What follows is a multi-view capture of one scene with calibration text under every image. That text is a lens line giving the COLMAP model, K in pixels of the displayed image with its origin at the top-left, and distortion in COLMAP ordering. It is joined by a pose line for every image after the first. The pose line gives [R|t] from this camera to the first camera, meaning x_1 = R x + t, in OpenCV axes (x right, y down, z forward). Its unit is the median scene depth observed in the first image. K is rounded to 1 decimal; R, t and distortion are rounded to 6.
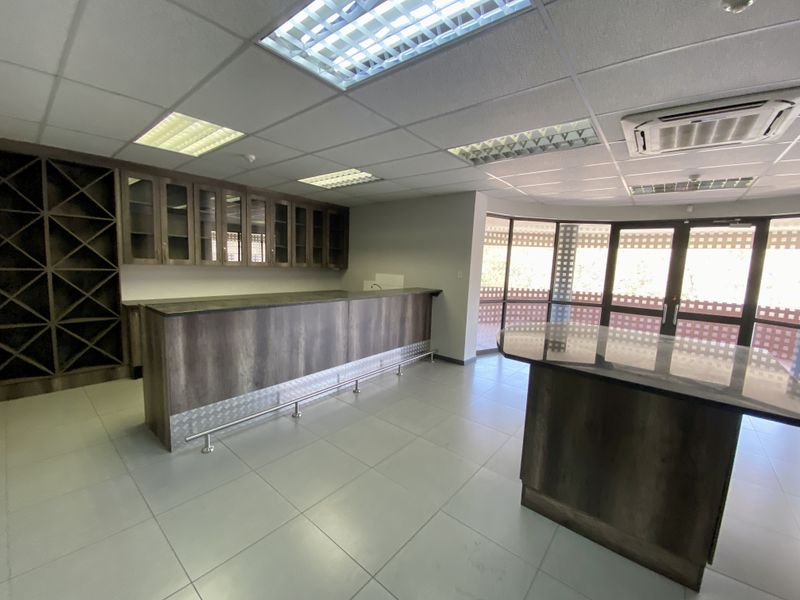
lens RADIAL K [[321.7, 0, 400.0], [0, 321.7, 300.0], [0, 0, 1]] dist [0.031257, -0.025752]
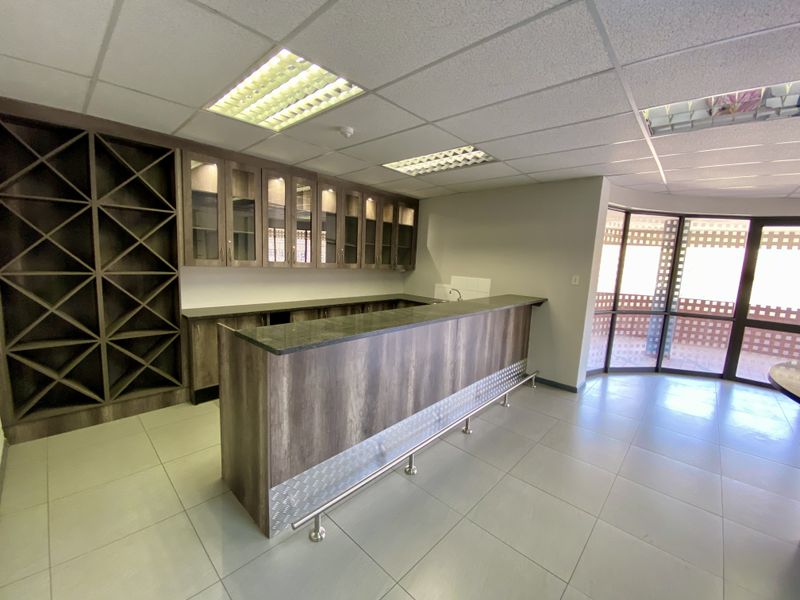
lens RADIAL K [[325.8, 0, 404.1], [0, 325.8, 301.6], [0, 0, 1]] dist [0.029580, -0.027647]
pose [[0.998174, 0.014658, -0.058602, -0.235877], [-0.013920, 0.999819, 0.012973, -0.038225], [0.058781, -0.012134, 0.998197, 0.192635]]
